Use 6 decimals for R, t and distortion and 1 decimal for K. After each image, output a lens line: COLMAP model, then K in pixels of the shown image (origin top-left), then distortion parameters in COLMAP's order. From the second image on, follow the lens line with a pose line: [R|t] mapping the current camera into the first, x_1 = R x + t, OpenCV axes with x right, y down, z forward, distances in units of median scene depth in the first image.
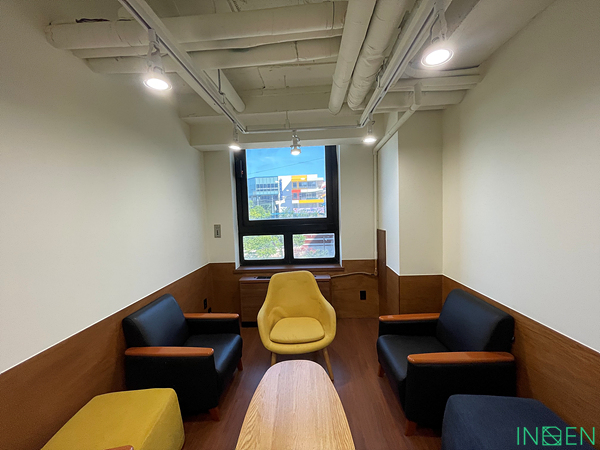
lens RADIAL K [[241.4, 0, 300.0], [0, 241.4, 225.0], [0, 0, 1]] dist [0.000919, 0.000421]
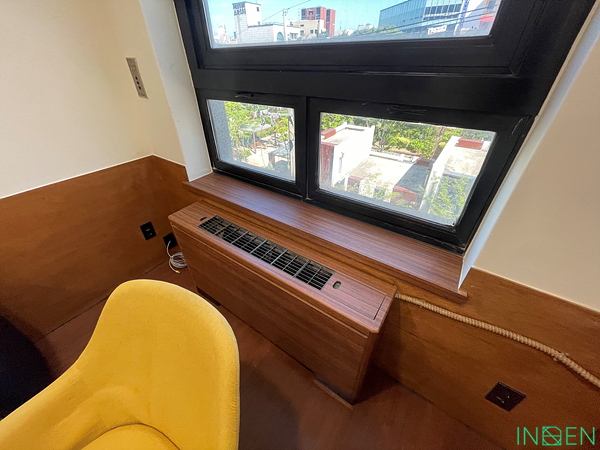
lens RADIAL K [[239.1, 0, 298.8], [0, 239.1, 227.2], [0, 0, 1]] dist [-0.000474, 0.000017]
pose [[0.845221, 0.326737, -0.422900, 0.111568], [-0.049258, 0.835592, 0.547138, 0.002629], [0.532142, -0.441621, 0.722354, 0.719997]]
